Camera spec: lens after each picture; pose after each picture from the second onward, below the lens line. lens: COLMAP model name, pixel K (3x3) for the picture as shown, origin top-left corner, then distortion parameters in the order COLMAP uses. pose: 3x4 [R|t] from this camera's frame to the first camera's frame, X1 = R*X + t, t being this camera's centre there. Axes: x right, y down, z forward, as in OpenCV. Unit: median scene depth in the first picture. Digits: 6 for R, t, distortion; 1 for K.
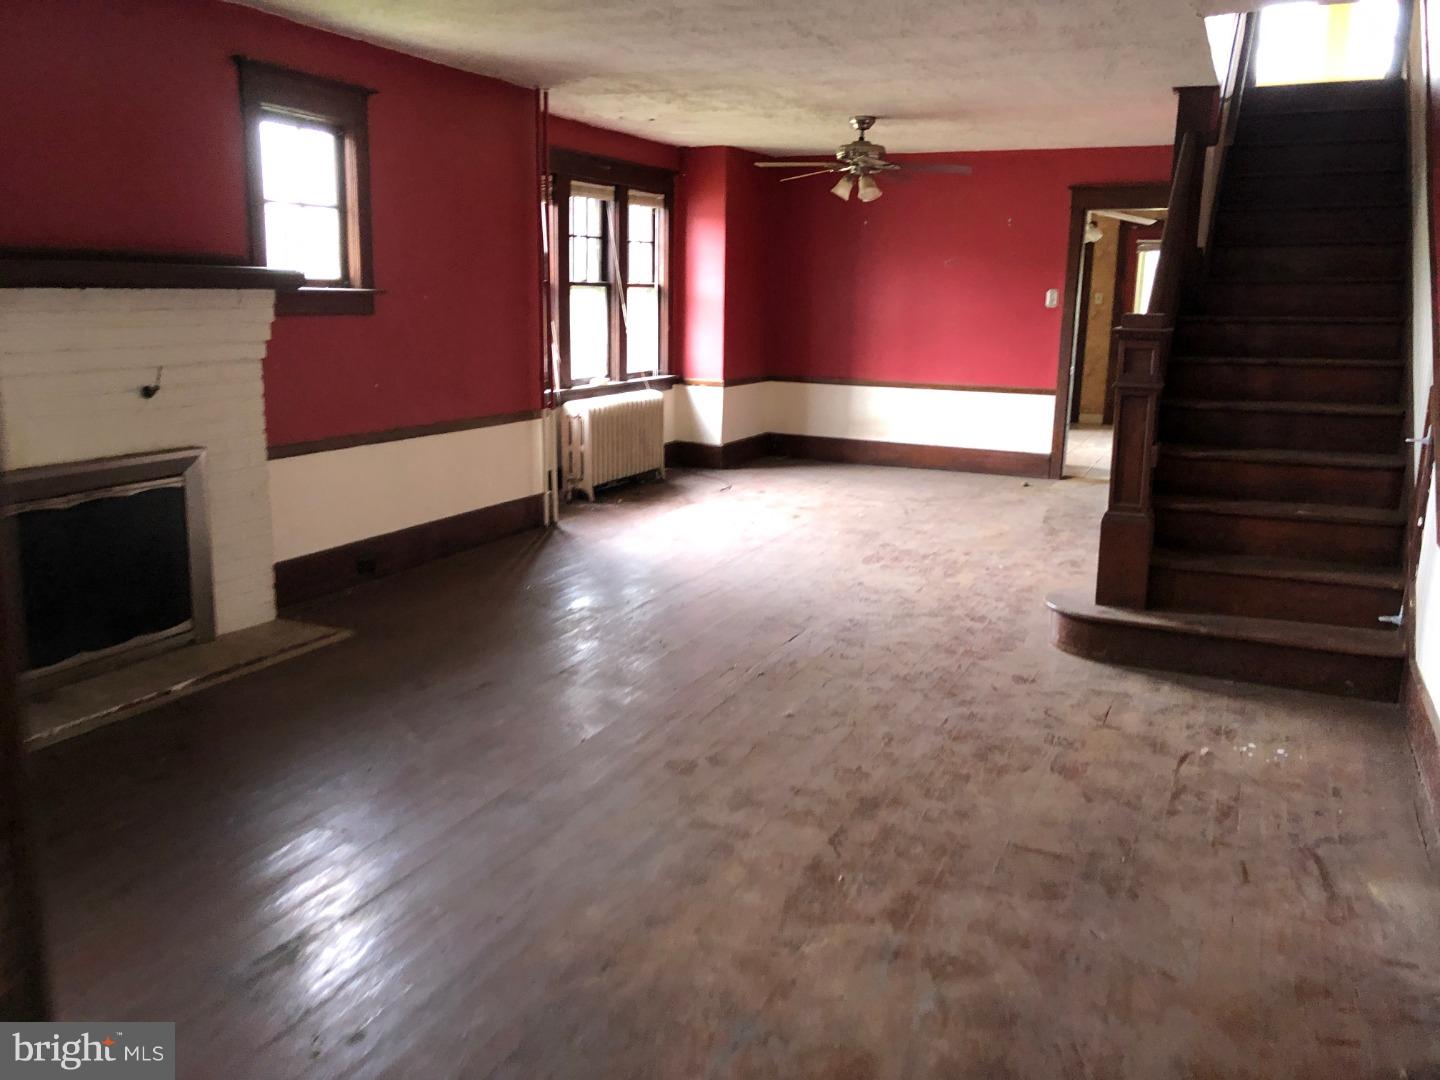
lens RADIAL K [[1184.8, 0, 722.8], [0, 1184.8, 529.6], [0, 0, 1]] dist [0.031396, -0.006144]
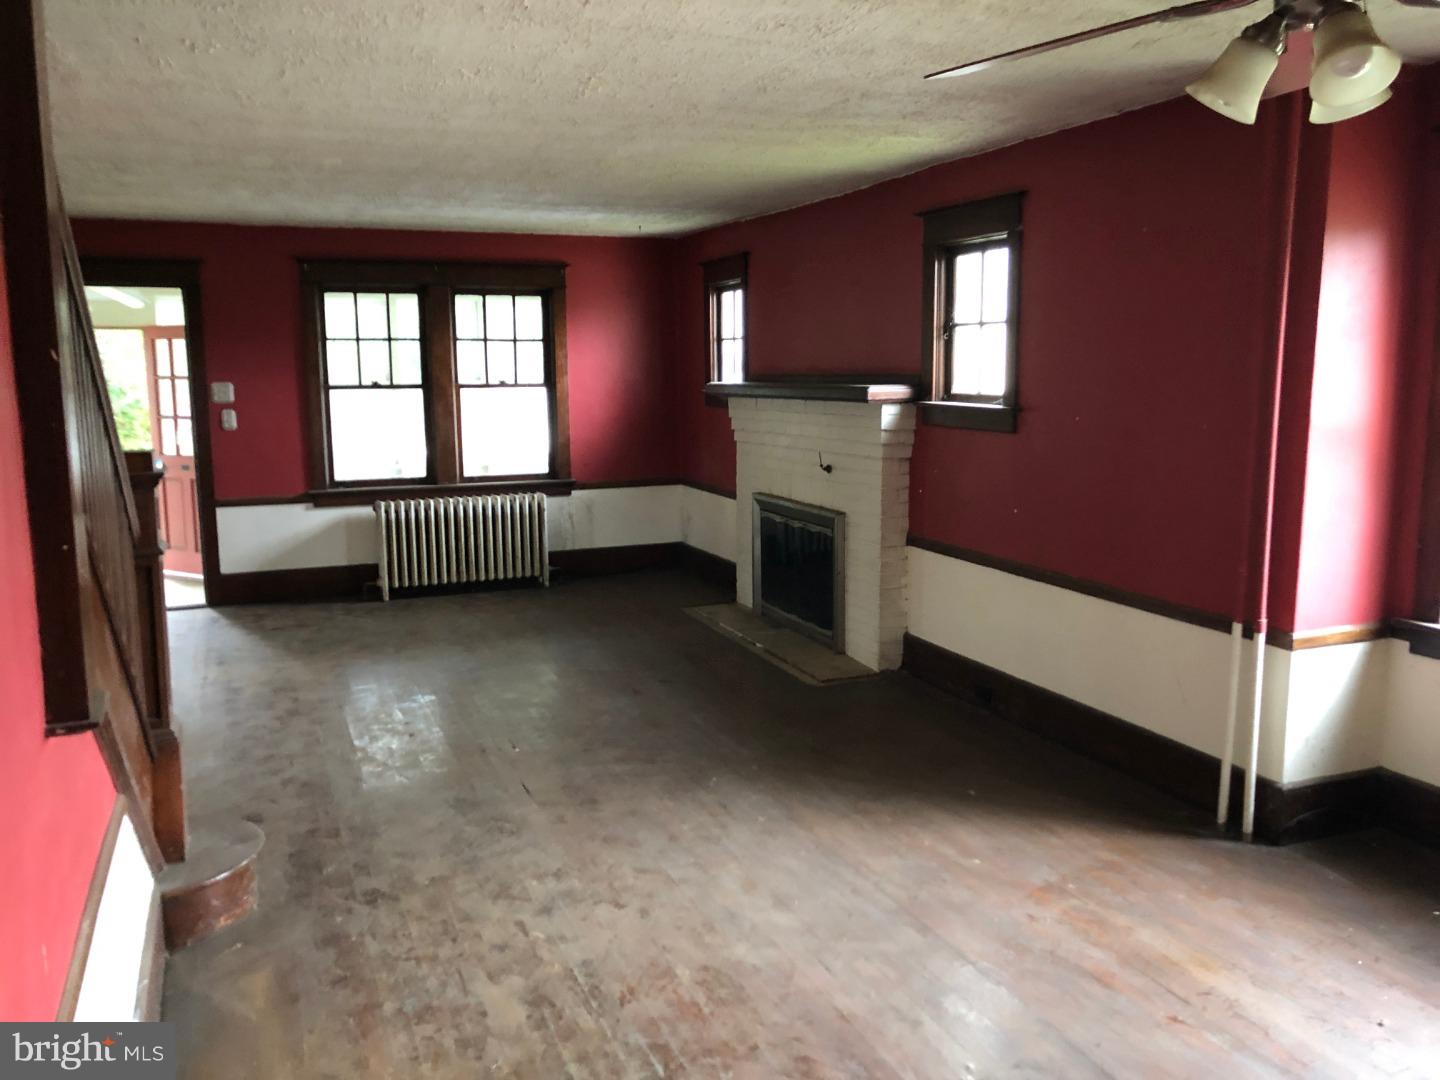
lens RADIAL K [[1184.8, 0, 722.8], [0, 1184.8, 529.6], [0, 0, 1]] dist [0.031396, -0.006144]
pose [[-0.693236, 0.093011, -0.714683, 0.700368], [-0.143906, 0.953805, 0.263718, -0.429710], [0.706197, 0.285666, -0.647827, 1.958004]]
